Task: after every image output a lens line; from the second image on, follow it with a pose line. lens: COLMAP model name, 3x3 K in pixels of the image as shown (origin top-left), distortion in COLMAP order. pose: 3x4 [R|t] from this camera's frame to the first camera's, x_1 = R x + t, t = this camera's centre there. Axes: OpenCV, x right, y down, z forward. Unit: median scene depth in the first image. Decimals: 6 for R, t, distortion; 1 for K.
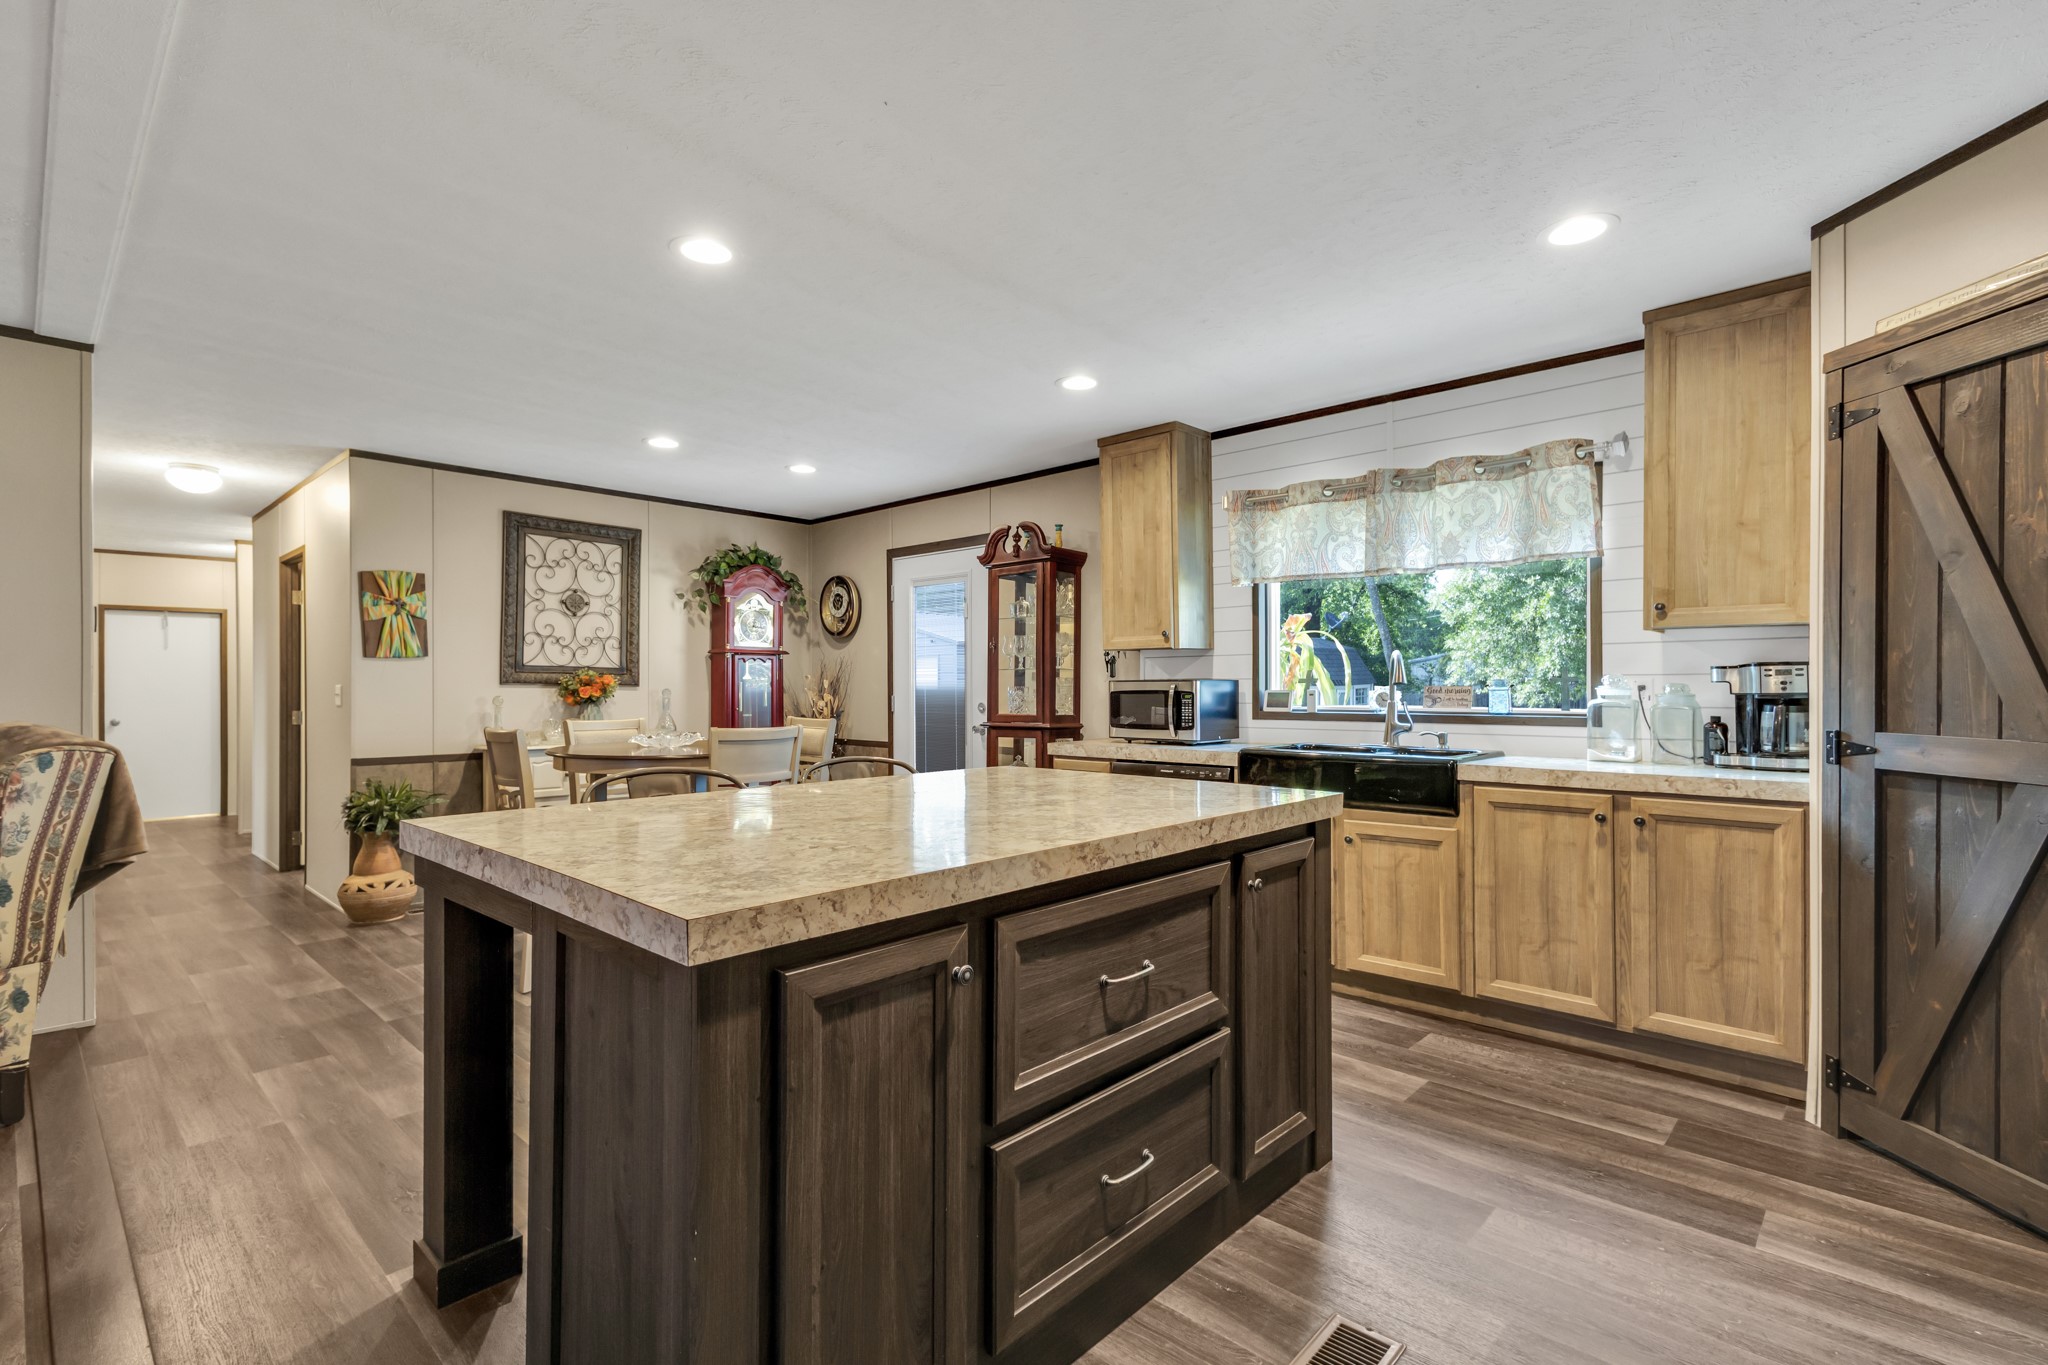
lens RADIAL K [[946.7, 0, 1024.0], [0, 946.7, 682.5], [0, 0, 1]] dist [0.001915, 0.000191]
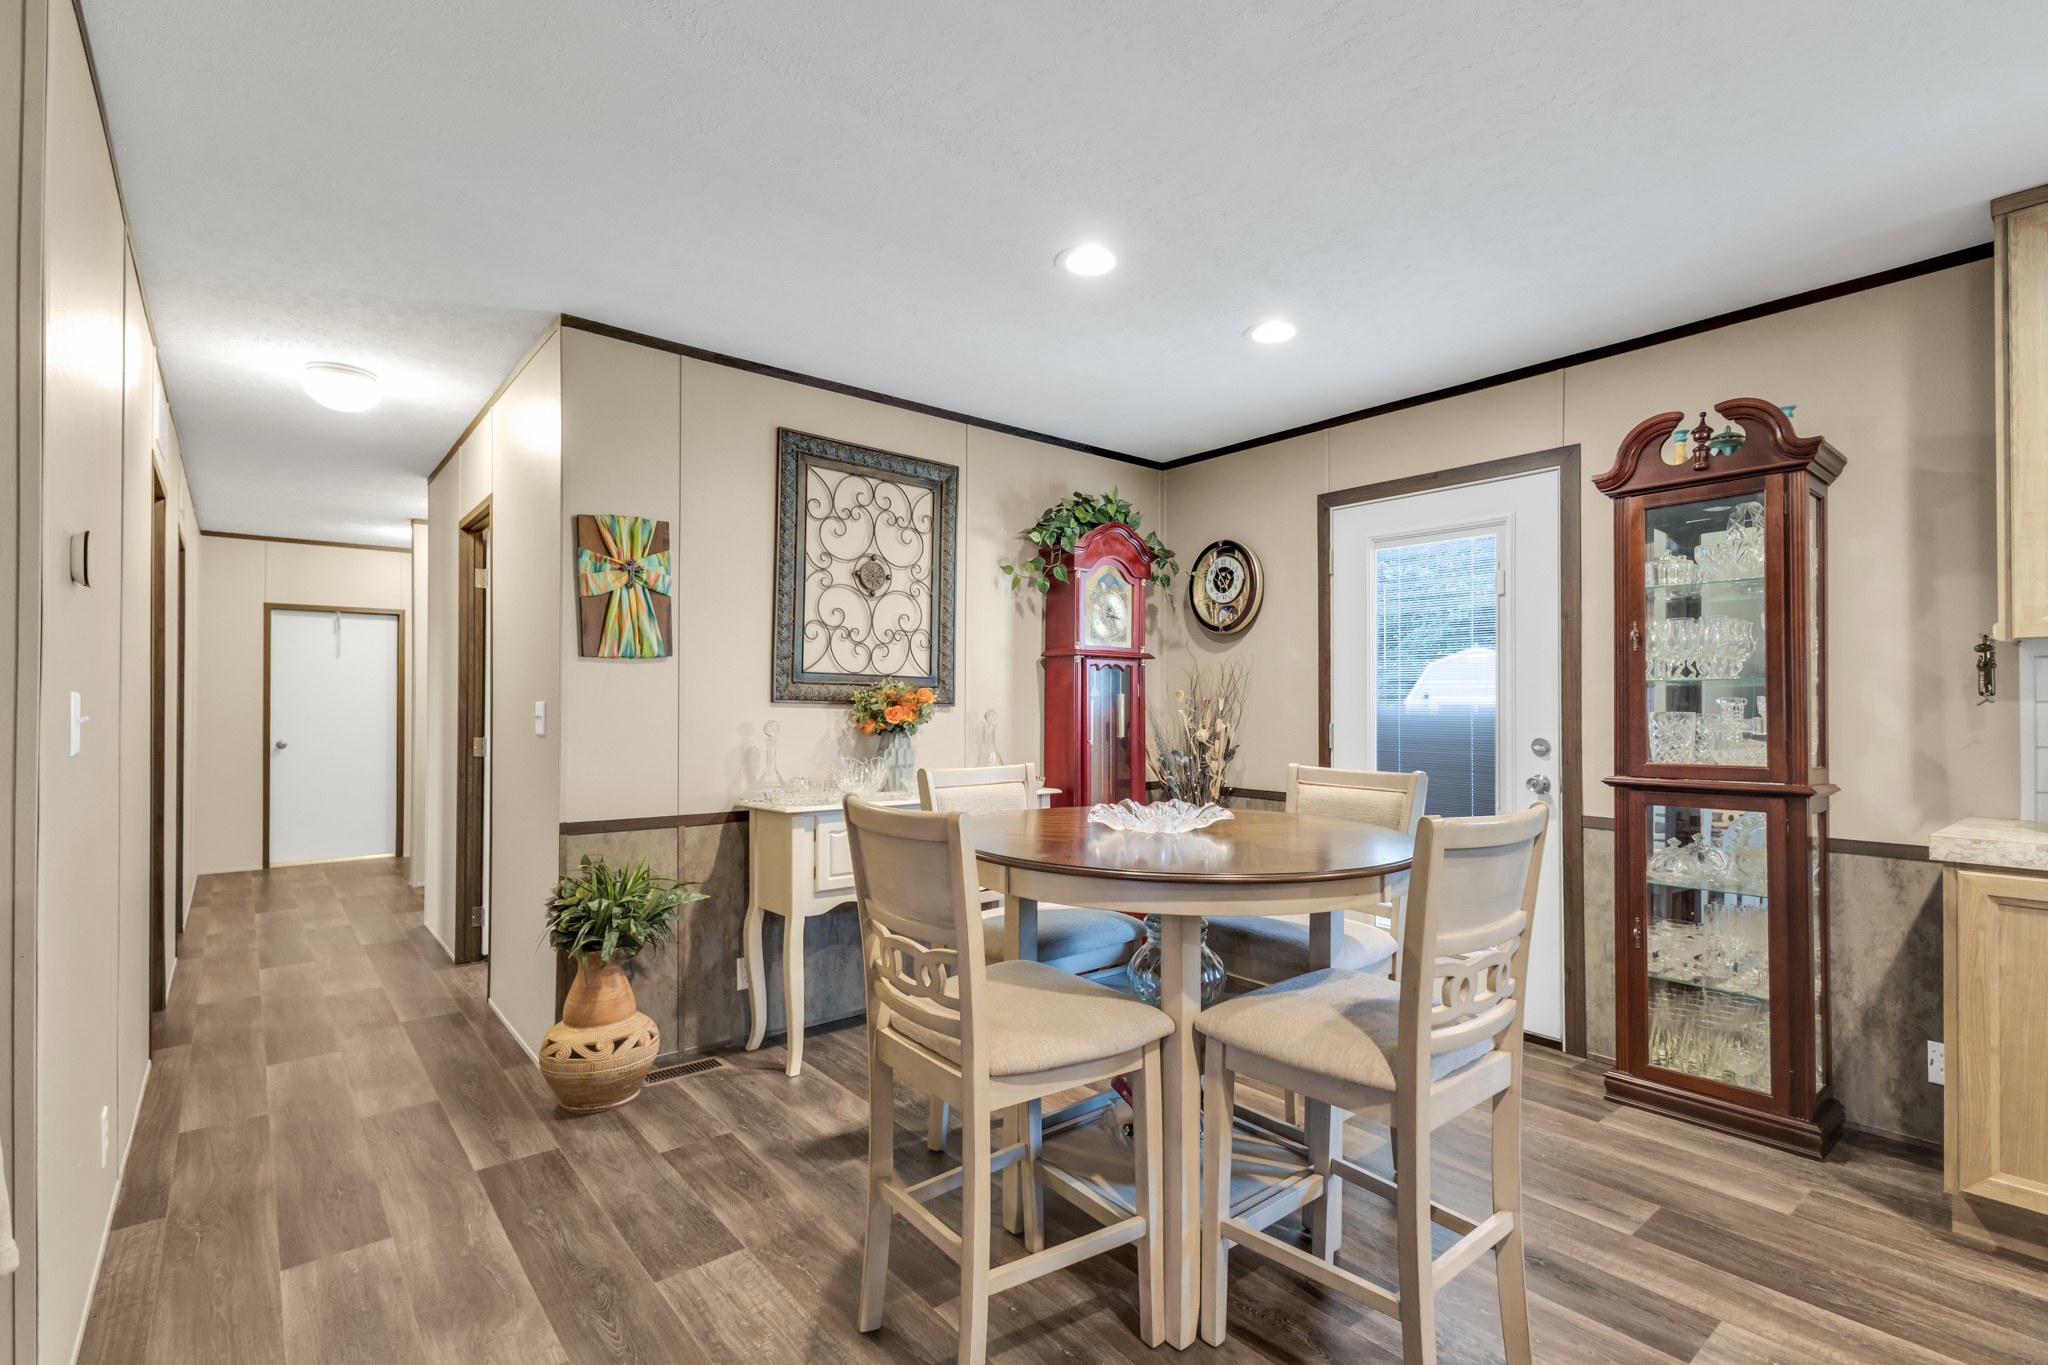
lens RADIAL K [[945.1, 0, 997.5], [0, 945.1, 696.2], [0, 0, 1]] dist [0.004330, 0.000133]
pose [[0.988279, 0.005425, -0.152559, -0.295175], [-0.006431, 0.999961, -0.006103, 0.001005], [0.152520, 0.007012, 0.988276, 0.383828]]
